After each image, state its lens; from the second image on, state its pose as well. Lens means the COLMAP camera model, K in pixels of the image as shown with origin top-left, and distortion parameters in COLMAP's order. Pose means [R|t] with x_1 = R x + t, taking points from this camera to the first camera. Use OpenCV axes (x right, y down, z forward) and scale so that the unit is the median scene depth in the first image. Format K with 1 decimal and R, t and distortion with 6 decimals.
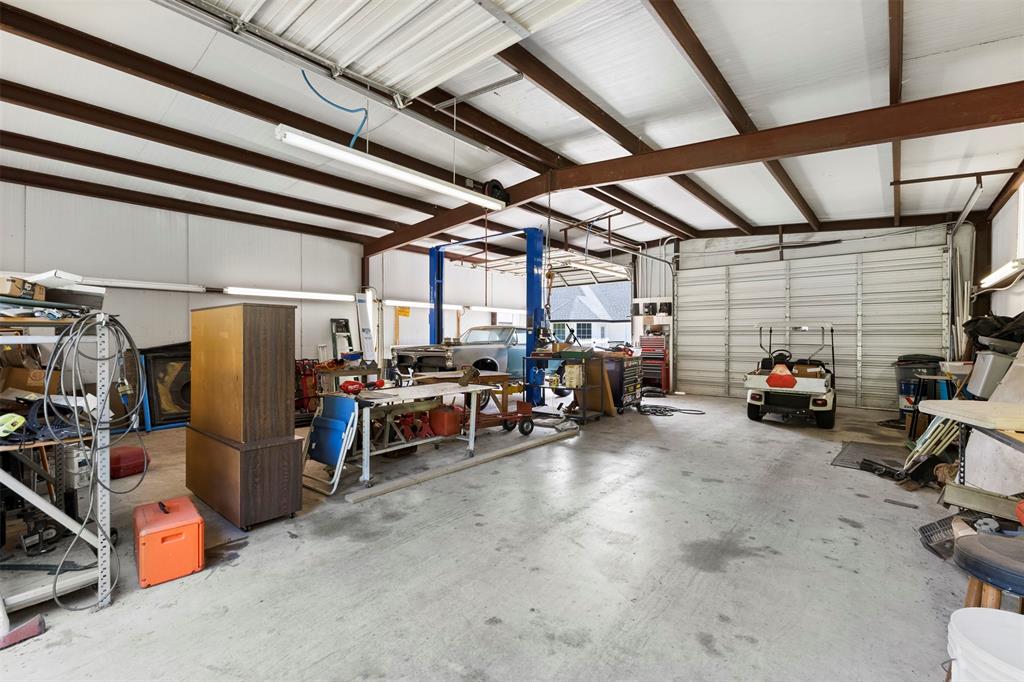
lens RADIAL K [[447.5, 0, 515.3], [0, 447.5, 339.3], [0, 0, 1]] dist [0.006141, -0.000939]
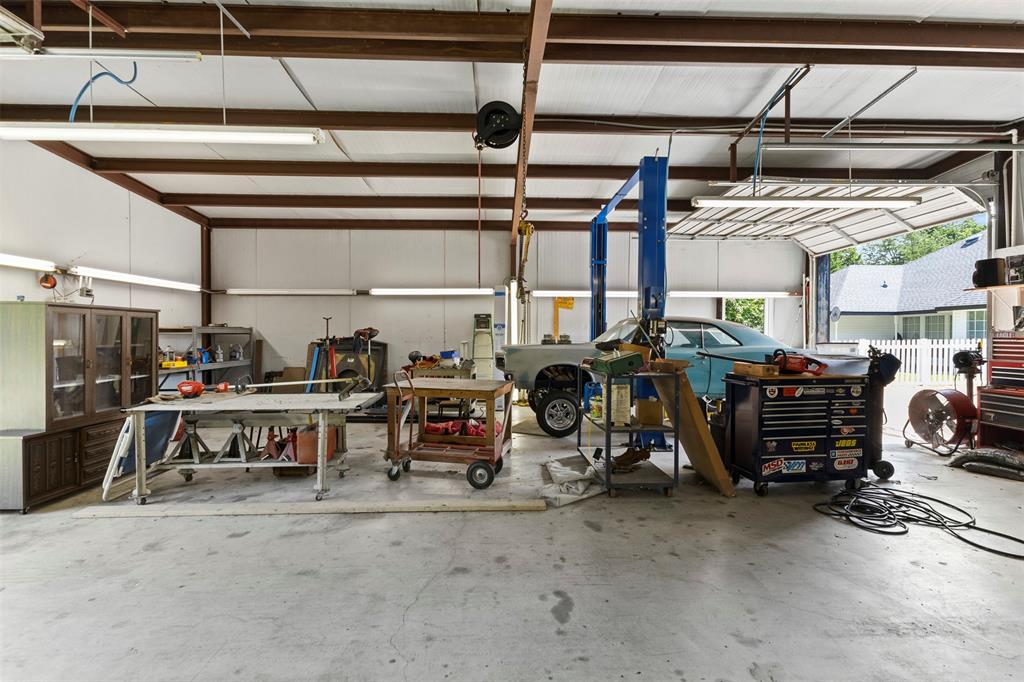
lens RADIAL K [[447.5, 0, 513.2], [0, 447.5, 337.7], [0, 0, 1]] dist [0.006141, -0.000939]
pose [[0.667663, 0.009032, -0.744409, 0.370824], [-0.005628, 0.999959, 0.007085, -0.002734], [0.744442, -0.000541, 0.667686, 0.437061]]
